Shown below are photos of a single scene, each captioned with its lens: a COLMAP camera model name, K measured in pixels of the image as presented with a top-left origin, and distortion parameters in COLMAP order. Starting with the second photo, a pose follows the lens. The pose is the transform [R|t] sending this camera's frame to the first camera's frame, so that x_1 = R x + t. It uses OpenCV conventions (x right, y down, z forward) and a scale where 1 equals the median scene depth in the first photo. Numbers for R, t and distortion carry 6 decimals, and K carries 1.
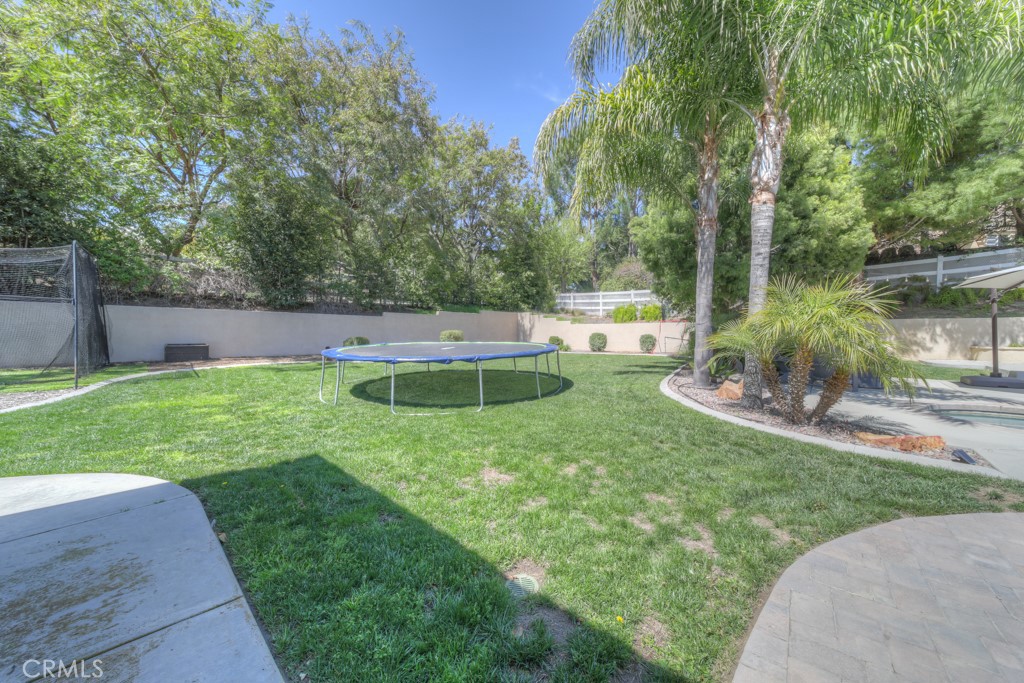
lens RADIAL K [[362.9, 0, 511.5], [0, 362.9, 329.0], [0, 0, 1]] dist [-0.002432, -0.000843]
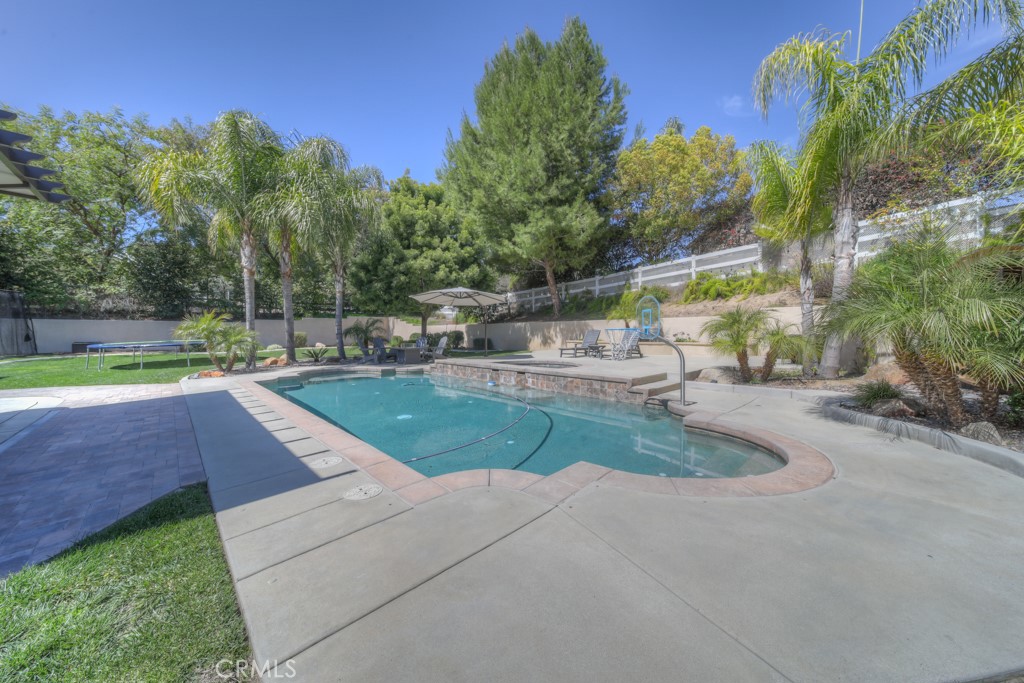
lens RADIAL K [[349.9, 0, 514.2], [0, 349.9, 333.1], [0, 0, 1]] dist [-0.004227, -0.000116]
pose [[0.998276, -0.008684, -0.058057, 1.039243], [0.009339, 0.999896, 0.011017, 0.001671], [0.057955, -0.011541, 0.998252, -0.411379]]
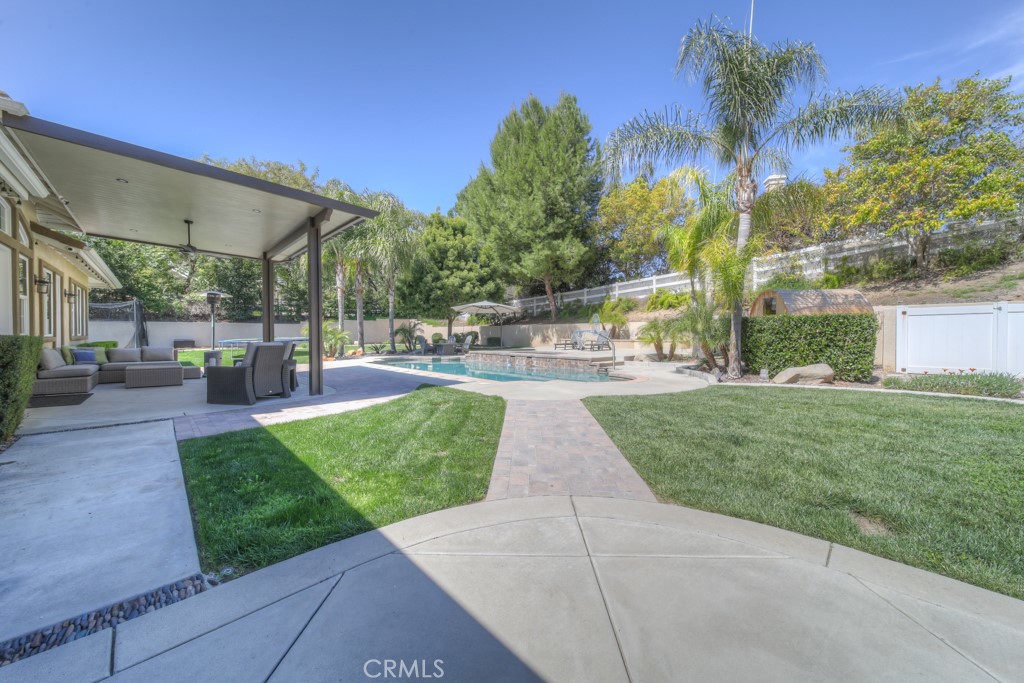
lens RADIAL K [[362.9, 0, 512.2], [0, 362.9, 333.9], [0, 0, 1]] dist [-0.002432, -0.000843]
pose [[0.998223, -0.006782, -0.059206, 1.027066], [0.007508, 0.999899, 0.012038, -0.001906], [0.059118, -0.012461, 0.998173, -0.891482]]
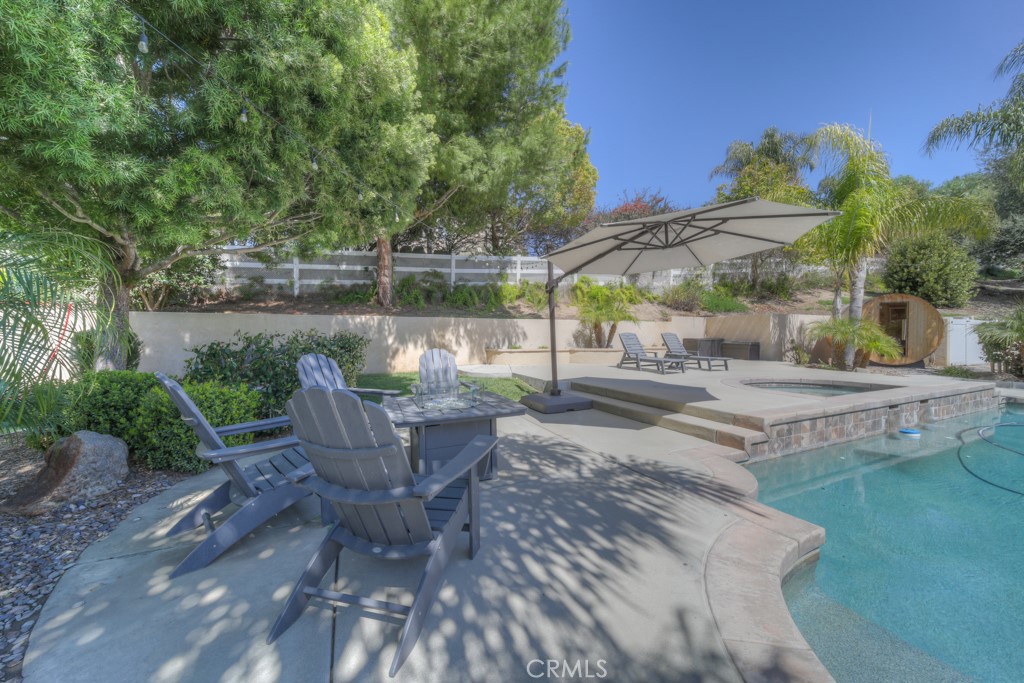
lens RADIAL K [[362.9, 0, 509.6], [0, 362.9, 339.3], [0, 0, 1]] dist [-0.002432, -0.000843]
pose [[0.428599, -0.010632, 0.903432, 0.424428], [-0.008930, 0.999832, 0.016003, 0.007769], [-0.903451, -0.014927, 0.428432, 0.498971]]
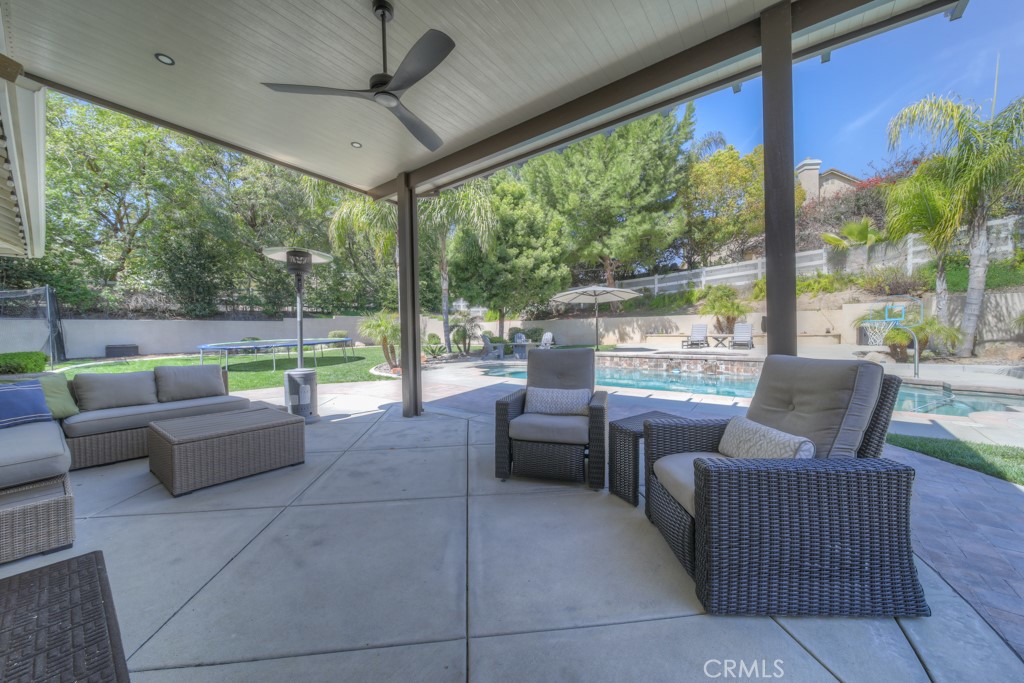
lens RADIAL K [[362.9, 0, 503.8], [0, 362.9, 329.5], [0, 0, 1]] dist [-0.002432, -0.000843]
pose [[0.996802, -0.021725, 0.076903, 0.473968], [0.021052, 0.999733, 0.009561, -0.001269], [-0.077090, -0.007911, 0.996993, -0.513612]]
